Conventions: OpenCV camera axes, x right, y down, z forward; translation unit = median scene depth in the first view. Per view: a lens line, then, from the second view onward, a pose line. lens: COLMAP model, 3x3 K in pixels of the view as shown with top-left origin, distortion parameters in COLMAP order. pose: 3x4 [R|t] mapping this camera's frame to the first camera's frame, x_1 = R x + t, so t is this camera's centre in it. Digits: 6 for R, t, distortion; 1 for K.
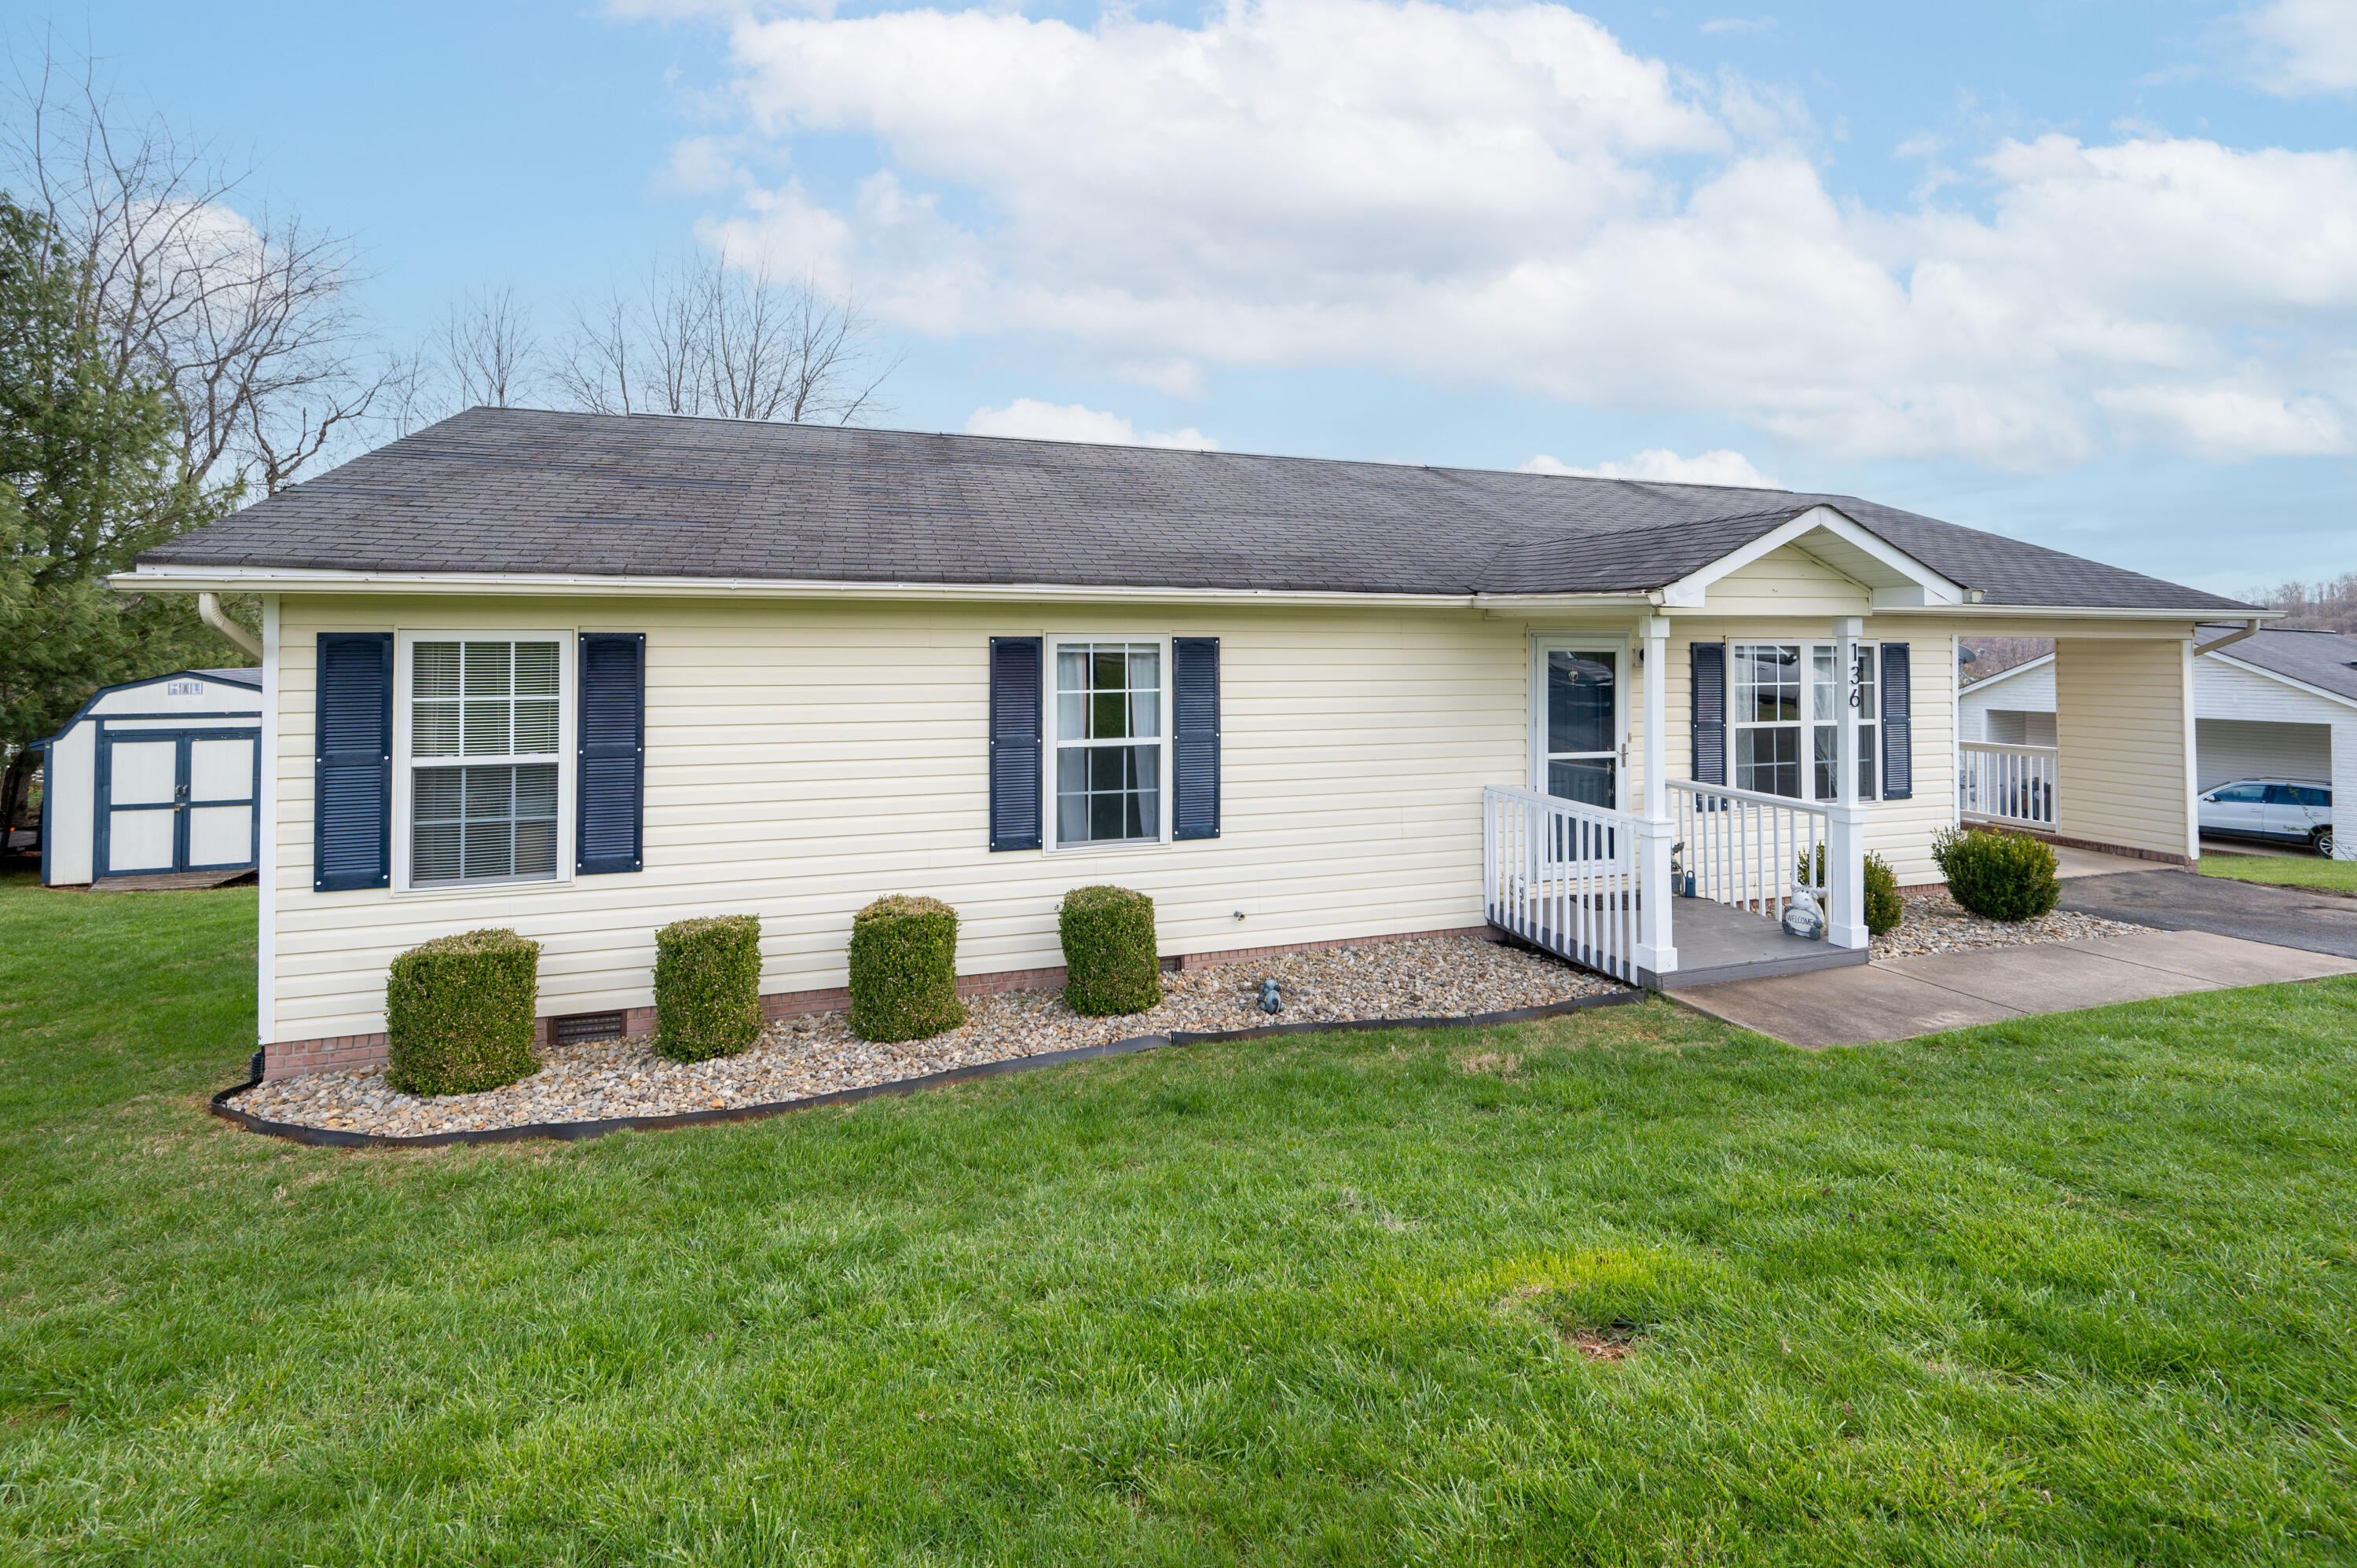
lens RADIAL K [[928.0, 0, 1207.3], [0, 928.0, 642.6], [0, 0, 1]] dist [-0.000293, -0.000306]
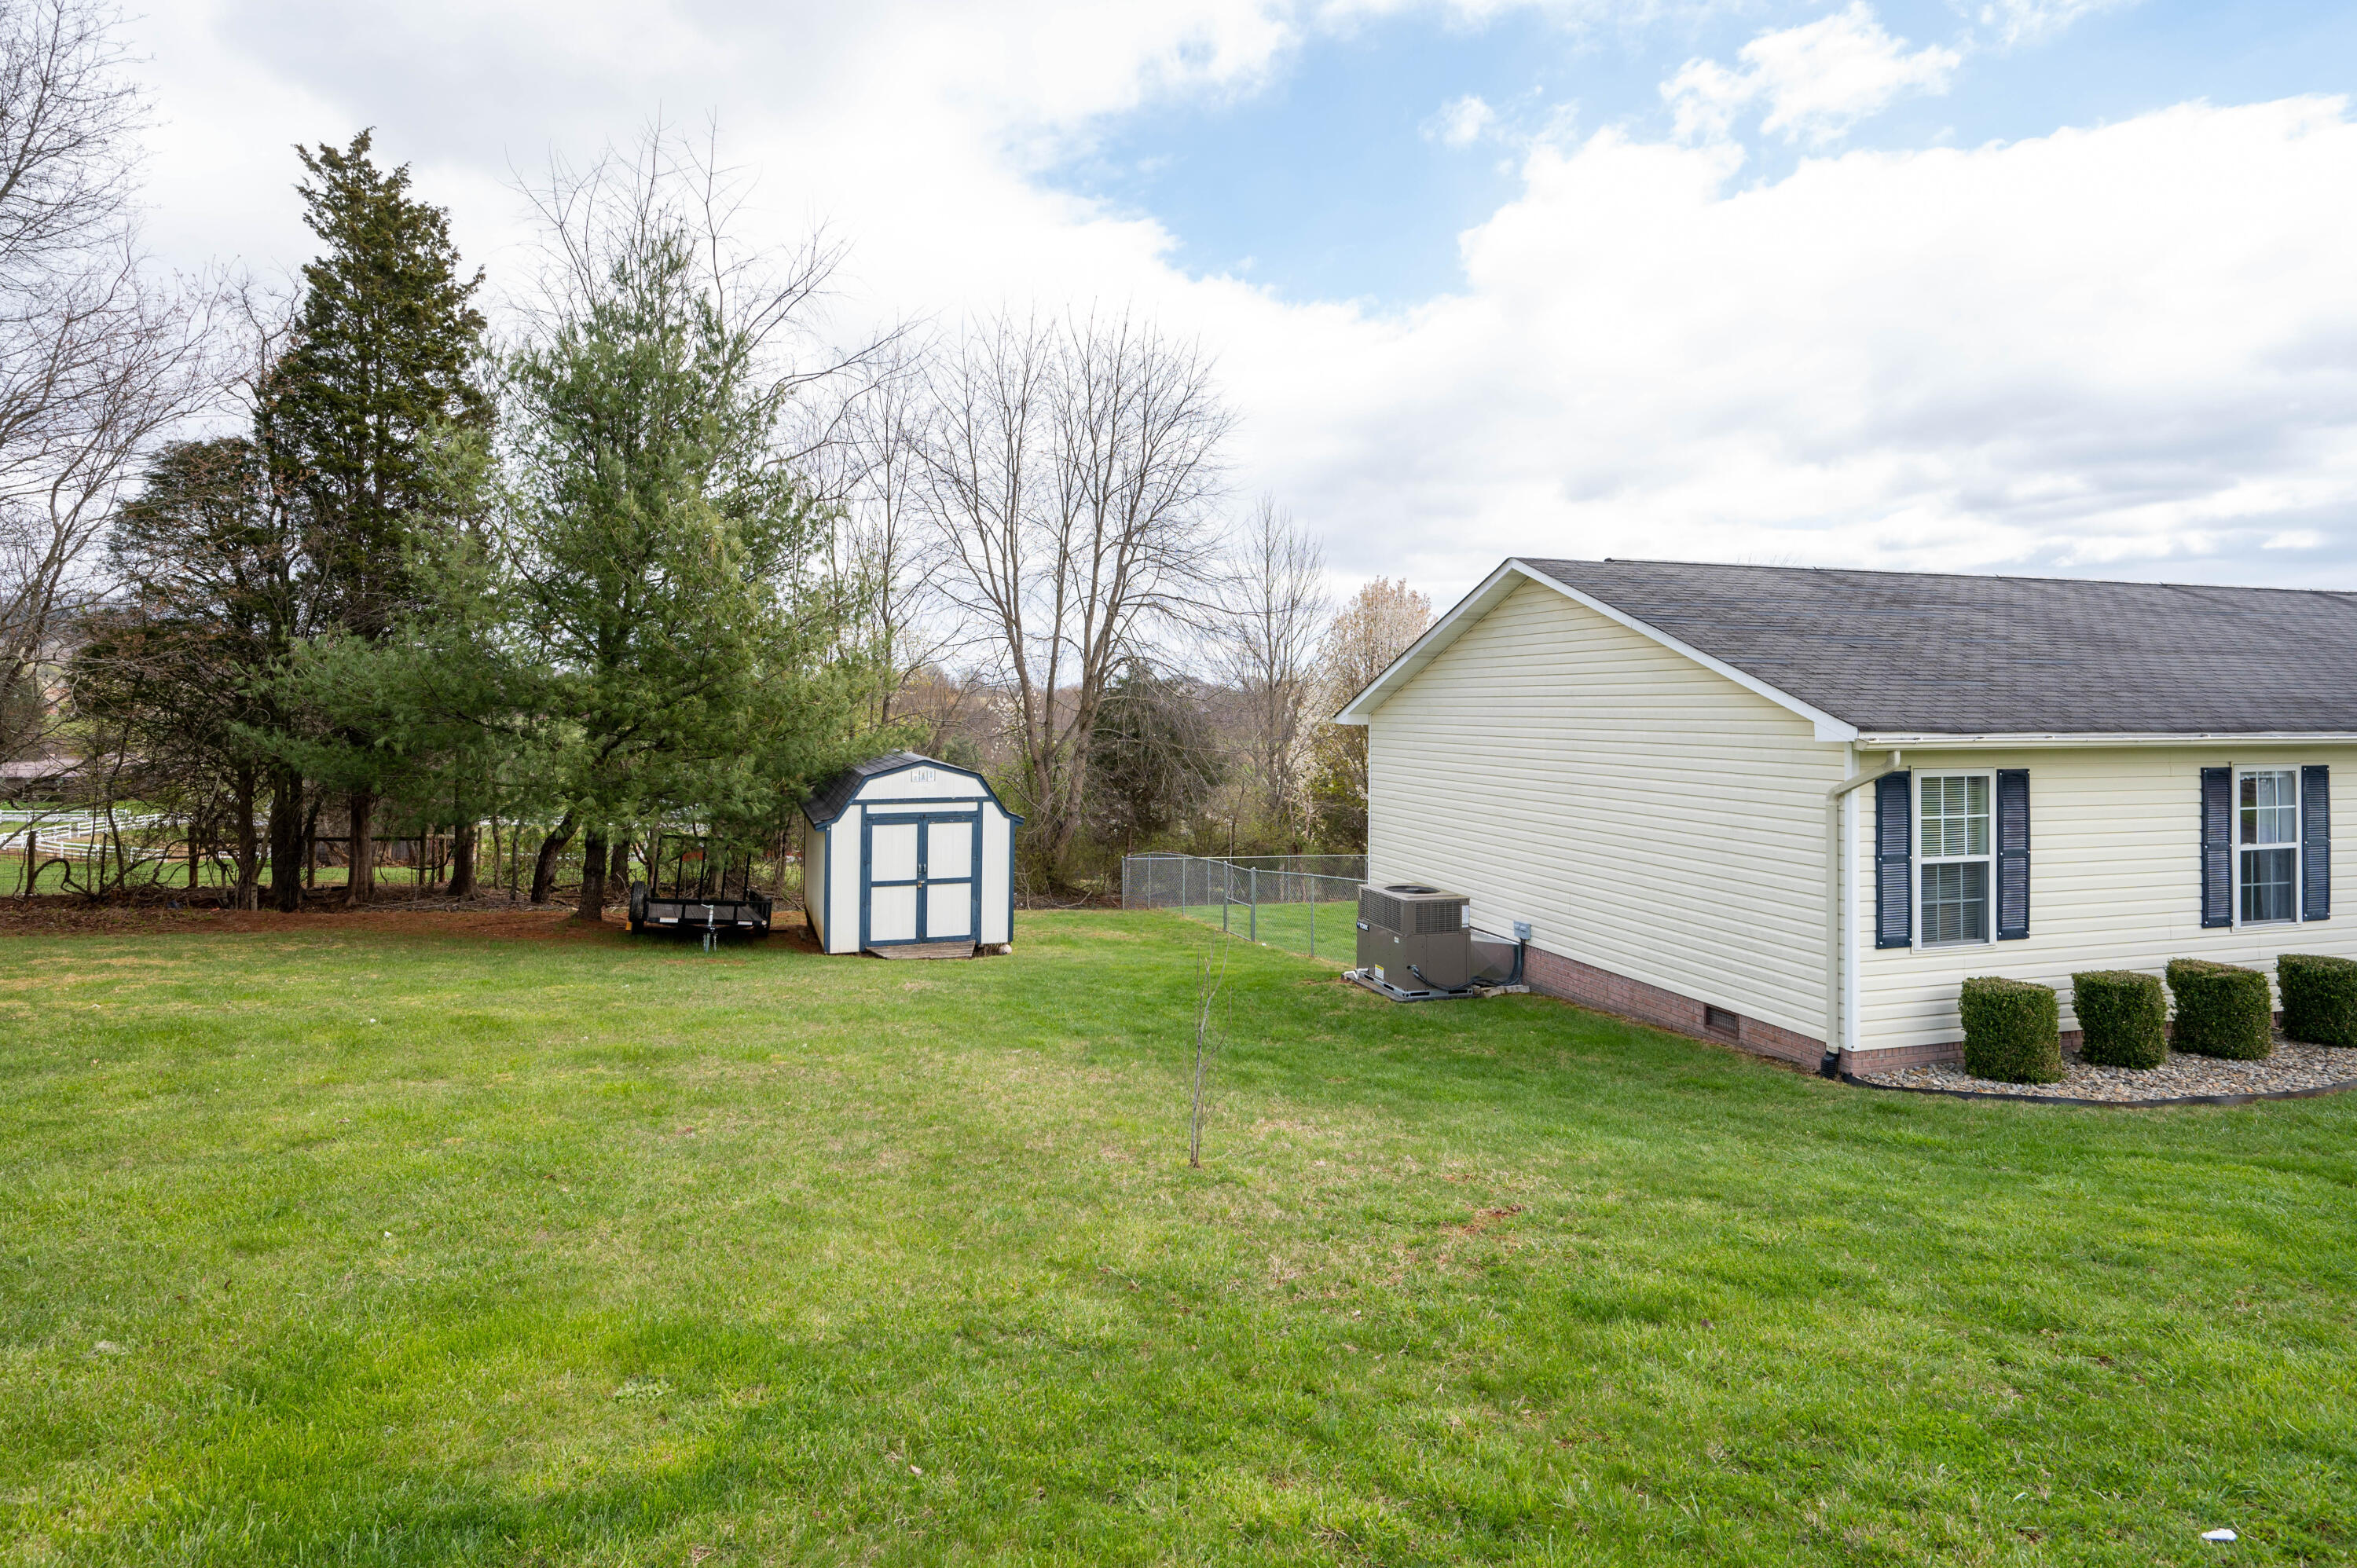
lens RADIAL K [[1152.2, 0, 1039.2], [0, 1152.2, 708.1], [0, 0, 1]] dist [0.000753, 0.001562]
pose [[0.999574, 0.003848, -0.028918, -1.839360], [-0.003191, 0.999737, 0.022725, -0.122035], [0.028998, -0.022623, 0.999323, -0.697271]]
